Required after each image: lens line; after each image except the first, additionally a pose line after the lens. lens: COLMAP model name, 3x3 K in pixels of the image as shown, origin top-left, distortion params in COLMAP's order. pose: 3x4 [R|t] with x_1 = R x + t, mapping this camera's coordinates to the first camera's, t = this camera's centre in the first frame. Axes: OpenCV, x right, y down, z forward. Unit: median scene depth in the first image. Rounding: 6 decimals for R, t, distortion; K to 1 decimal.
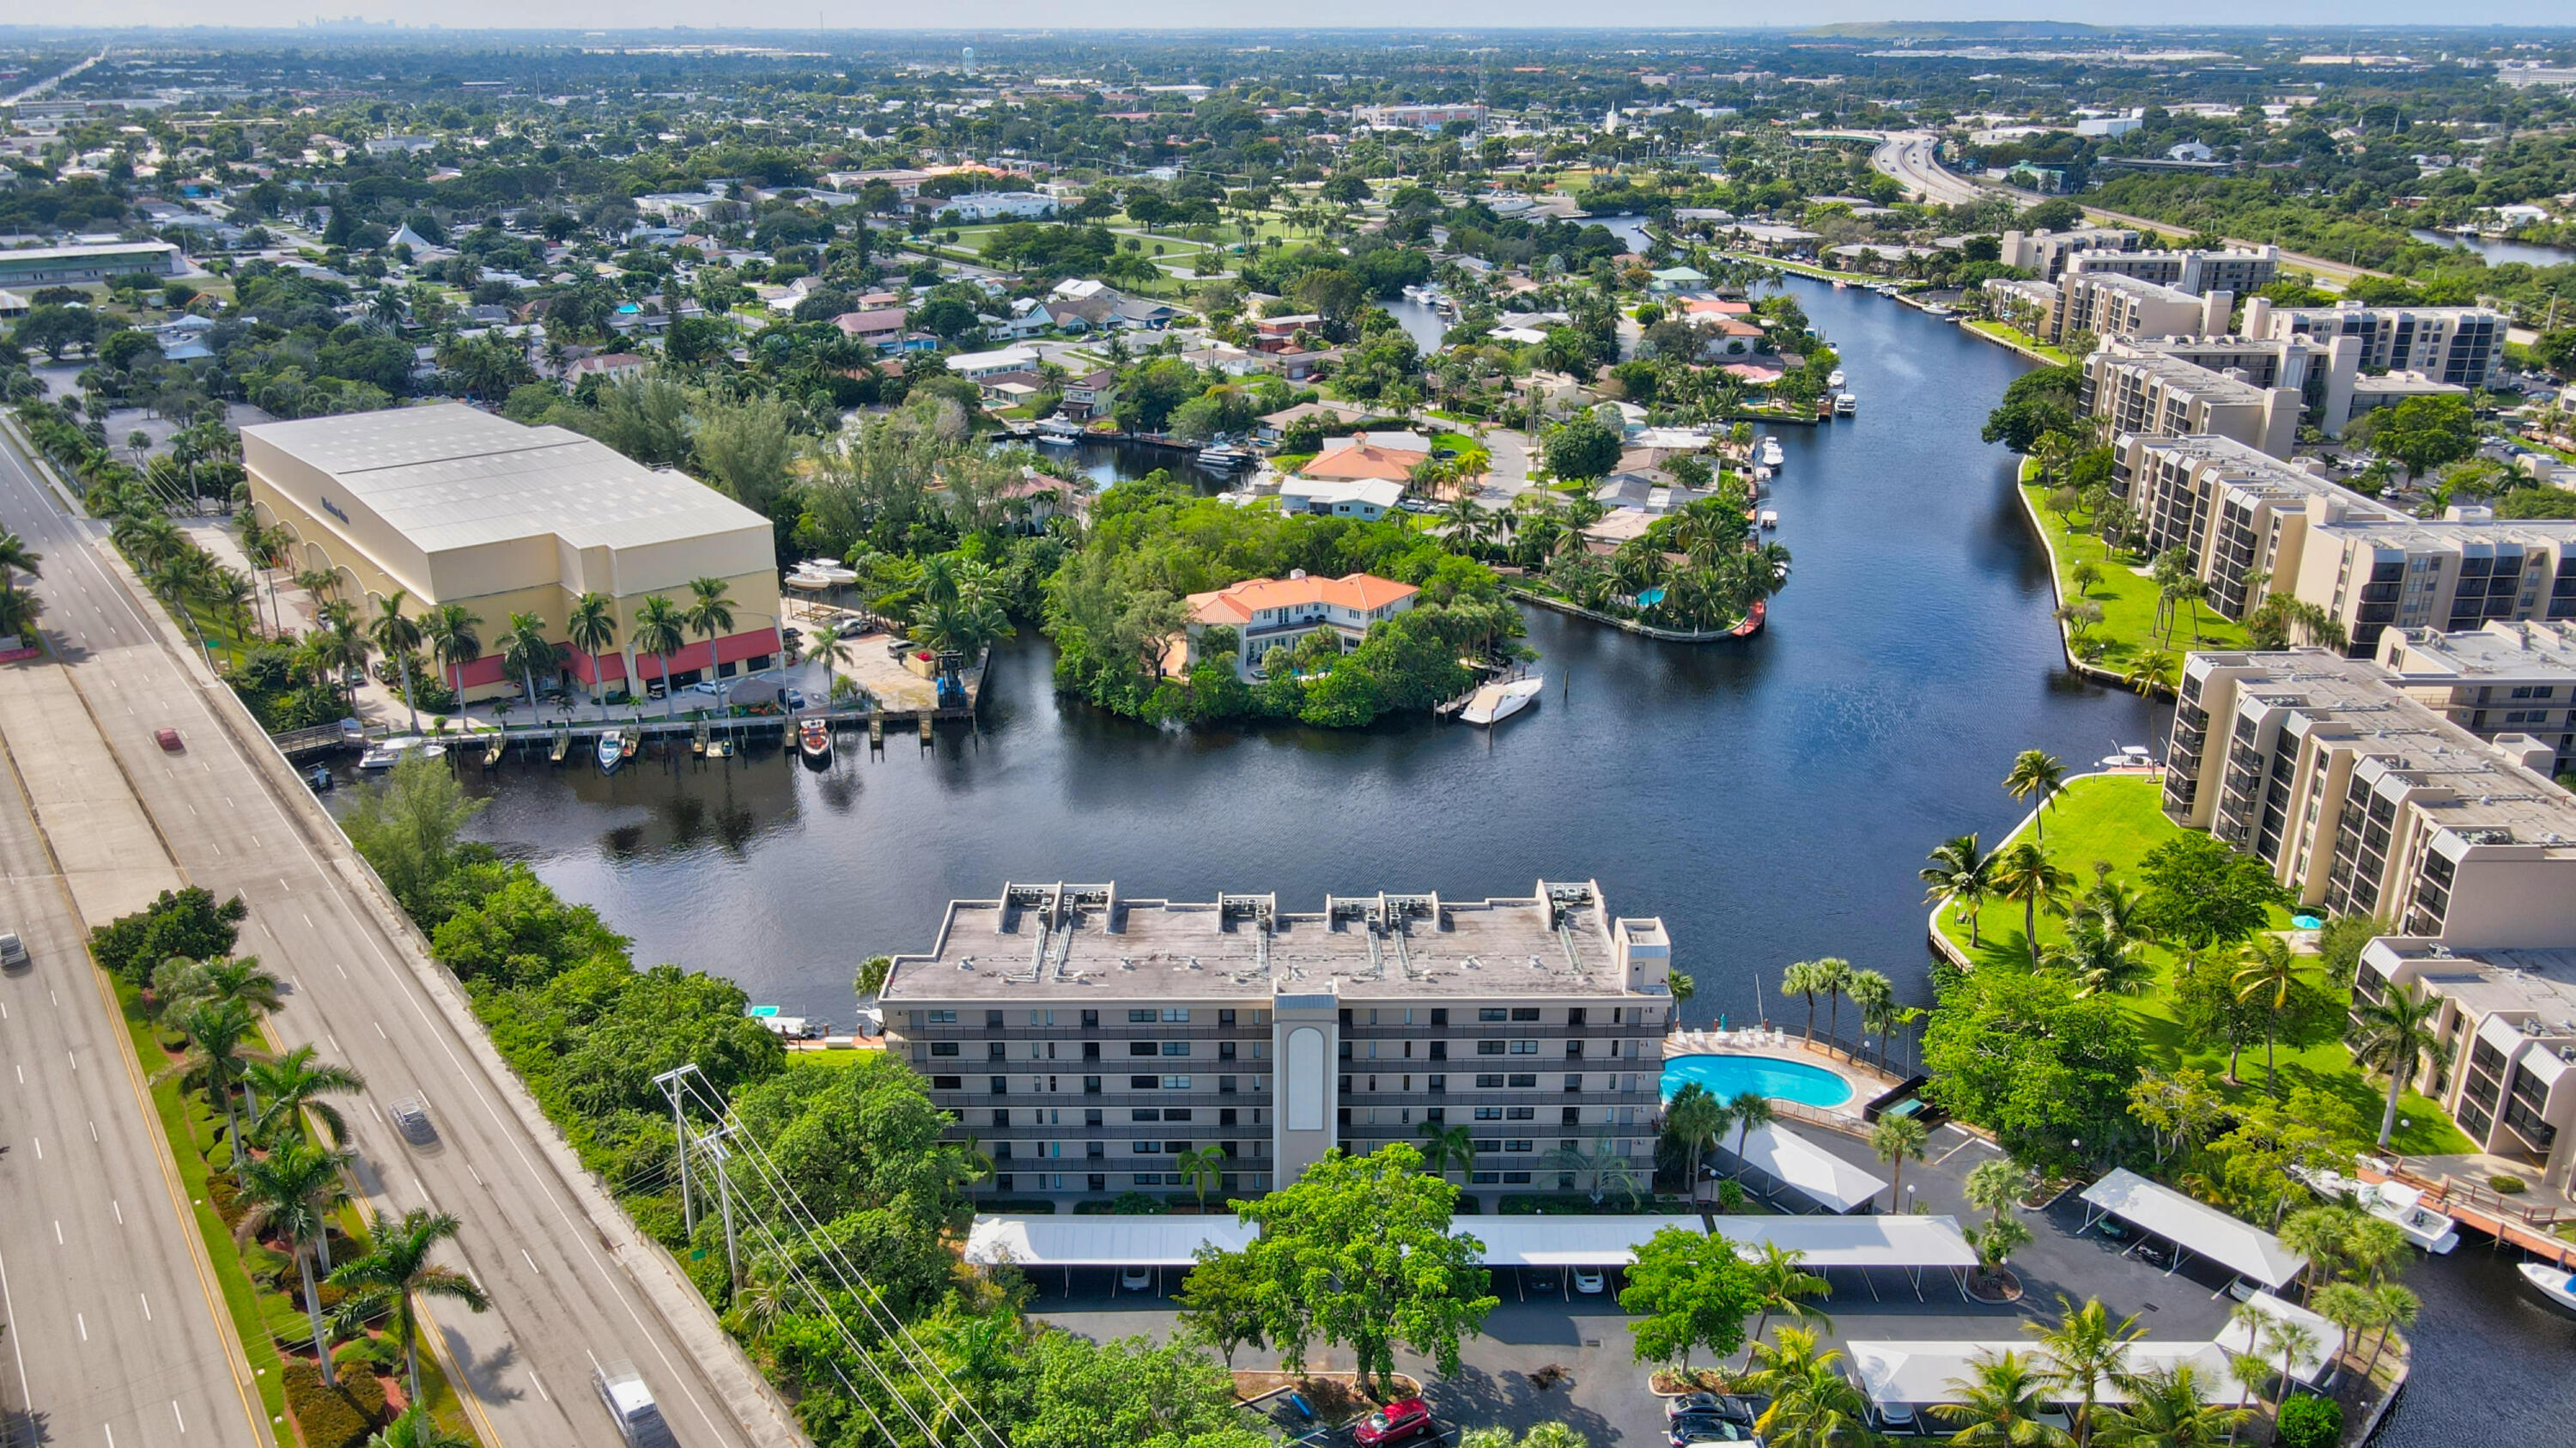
lens RADIAL K [[1901.2, 0, 1267.5], [0, 1901.2, 736.2], [0, 0, 1]] dist [-0.013937, 0.055030]
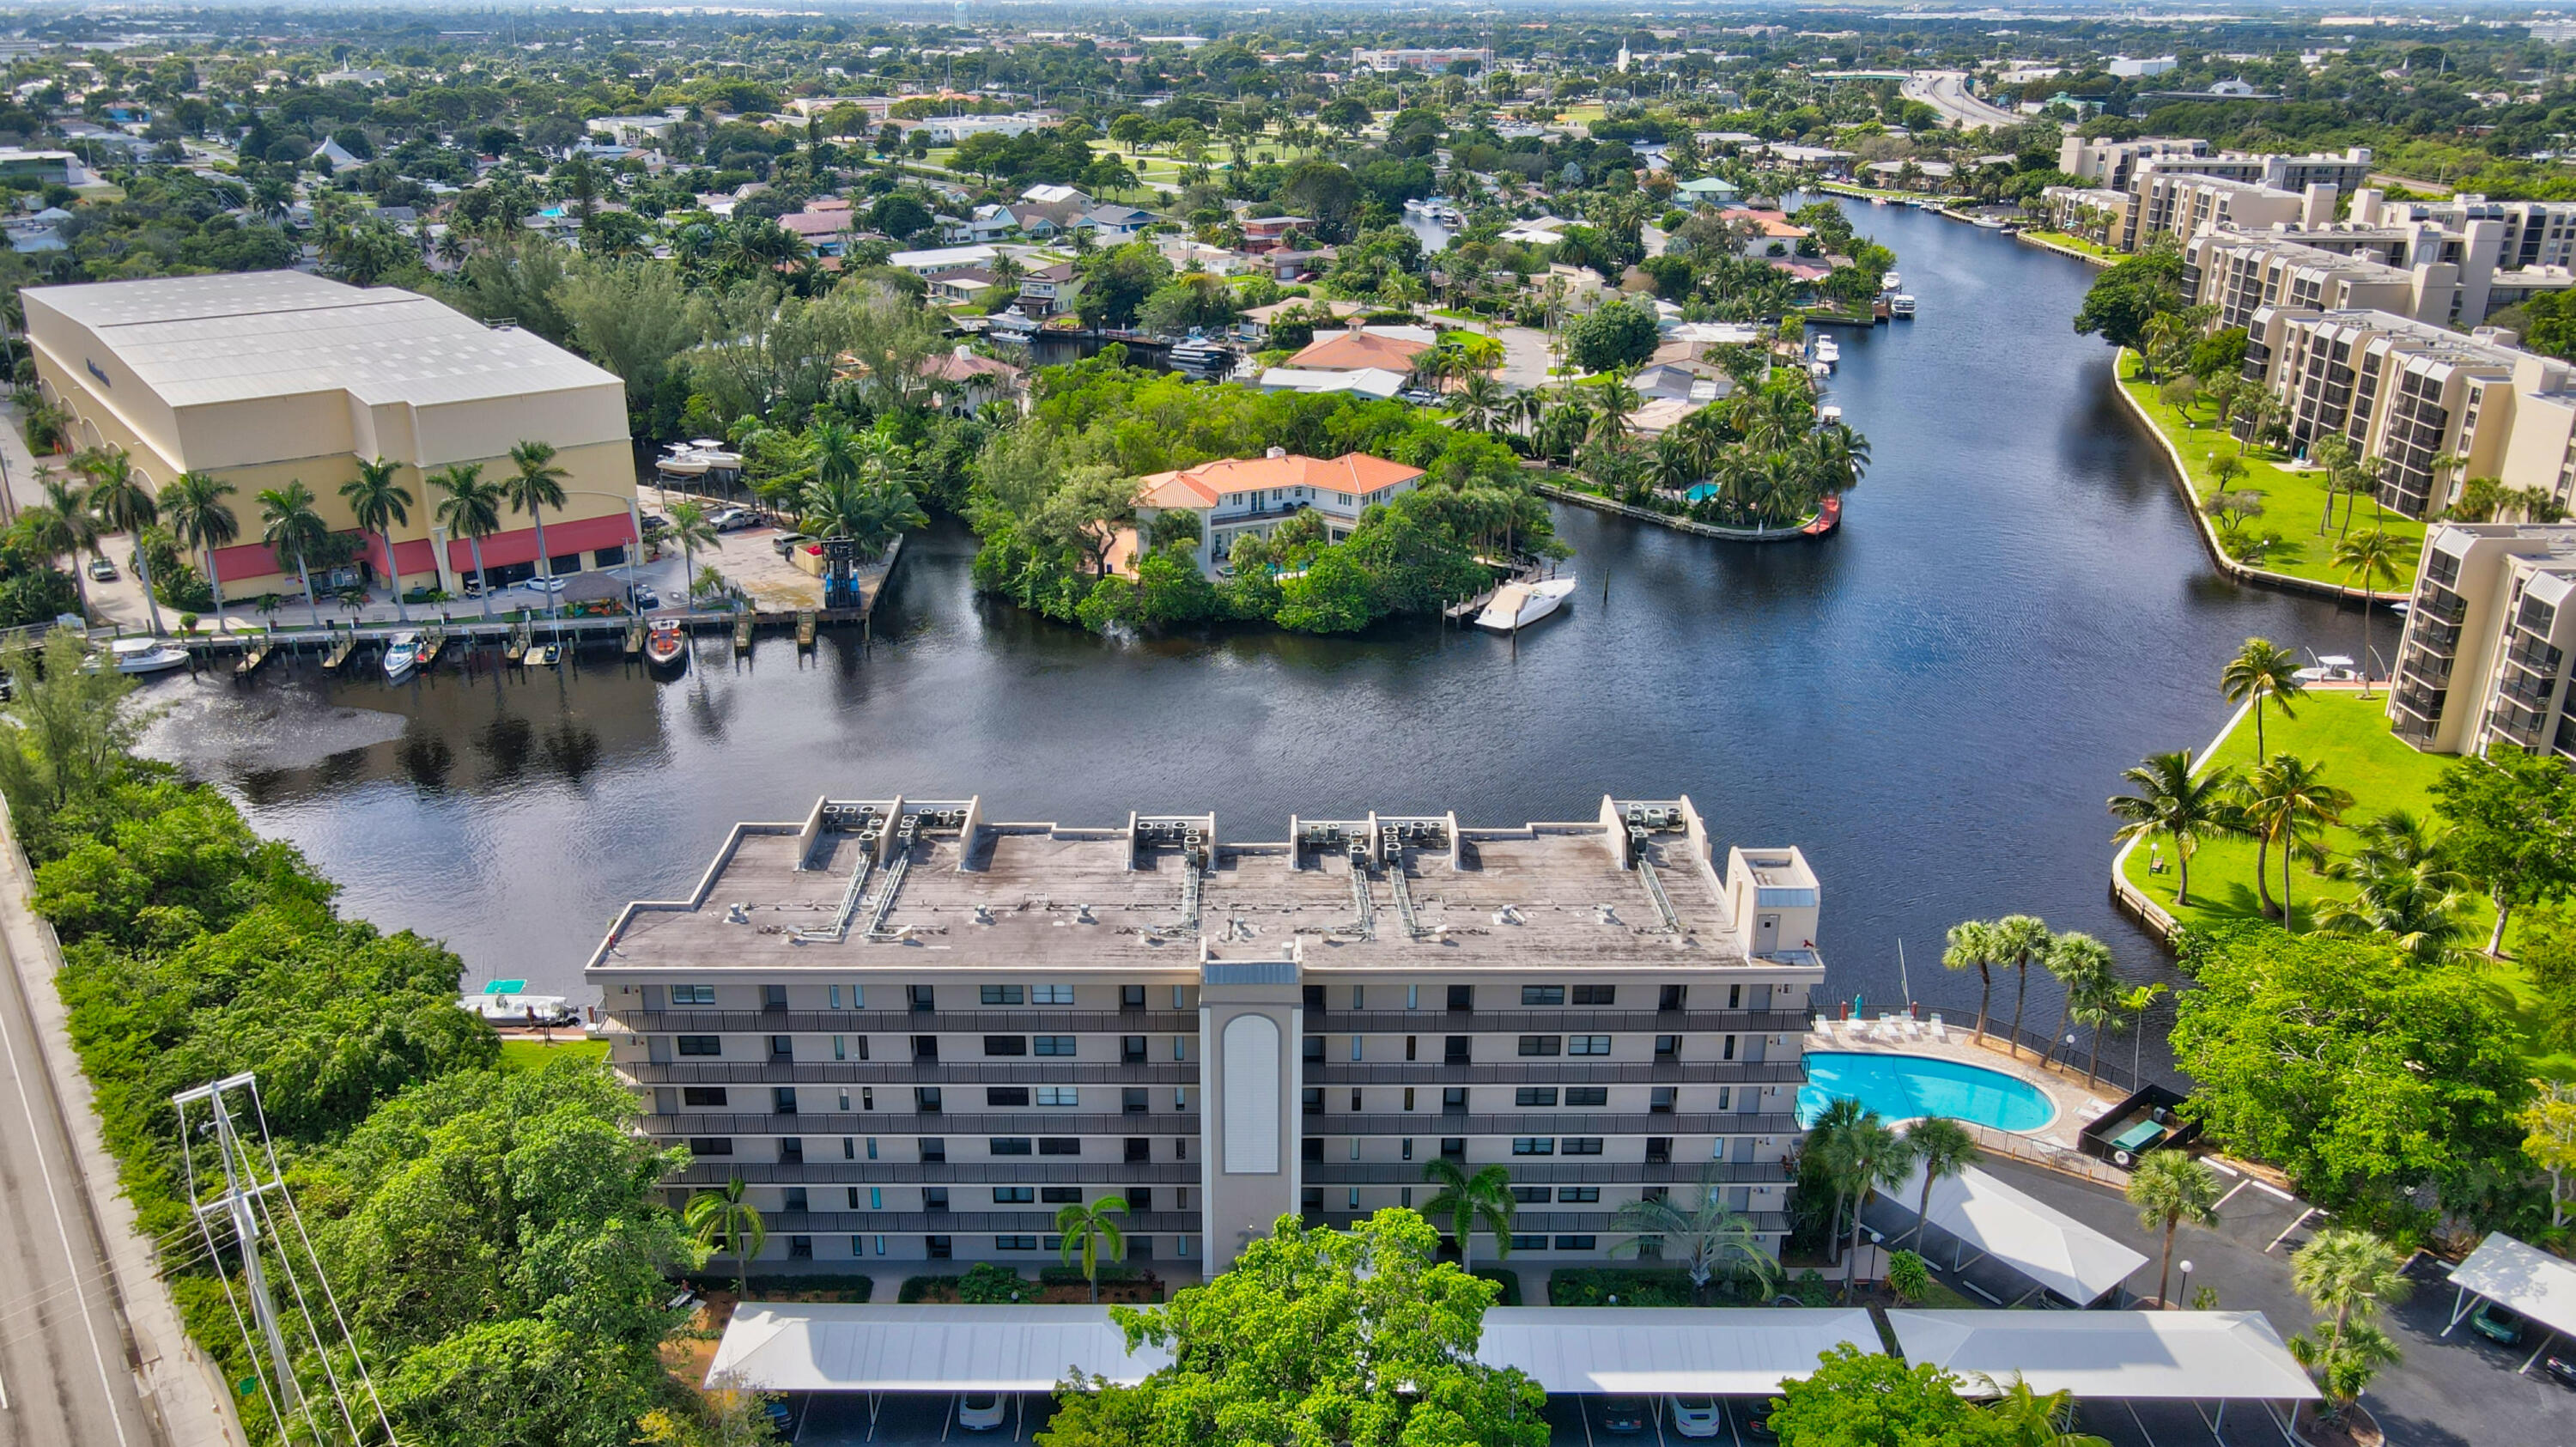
lens RADIAL K [[1902.8, 0, 1275.9], [0, 1902.8, 721.0], [0, 0, 1]] dist [0.008730, 0.010451]
pose [[0.999981, 0.003830, 0.004857, 0.013698], [-0.003853, 0.999981, 0.004710, 0.028637], [-0.004839, -0.004728, 0.999977, 0.200031]]
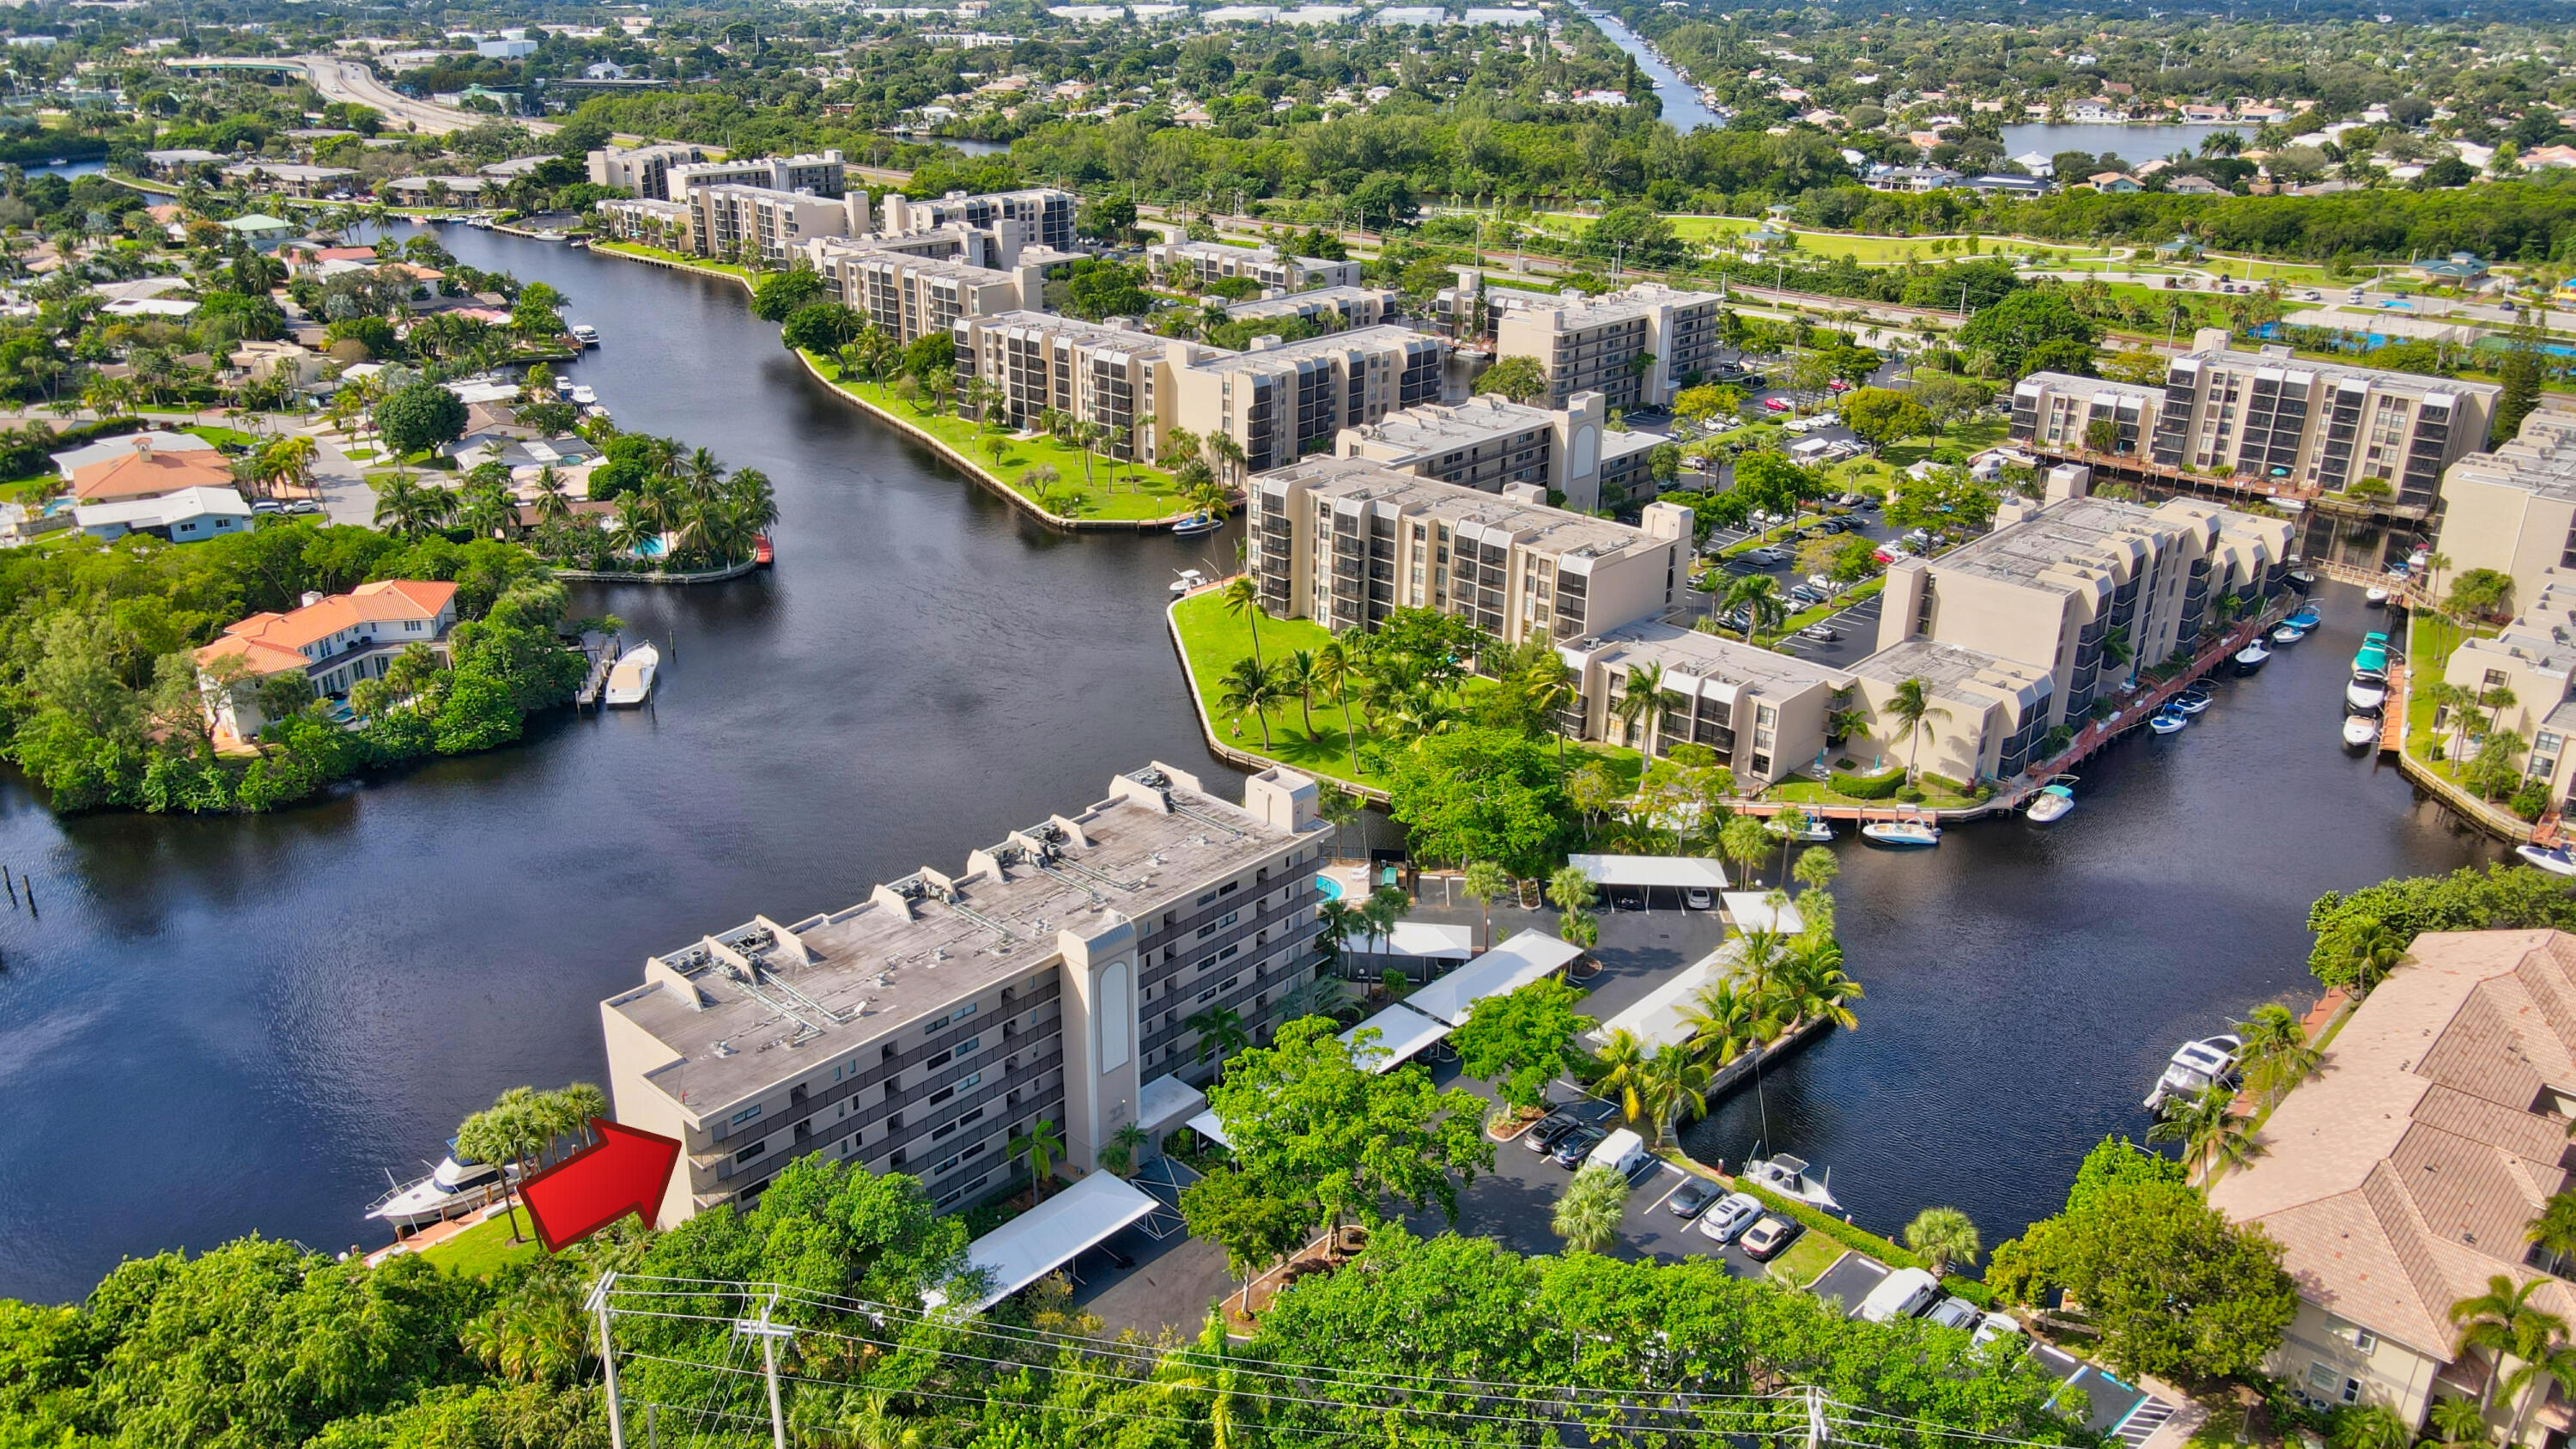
lens RADIAL K [[1901.3, 0, 1267.5], [0, 1901.3, 736.7], [0, 0, 1]] dist [-0.013937, 0.055030]
pose [[0.686801, -0.270593, 0.674599, -0.300479], [0.247009, 0.959773, 0.133504, -0.038053], [-0.683586, 0.074941, 0.726012, 0.126561]]
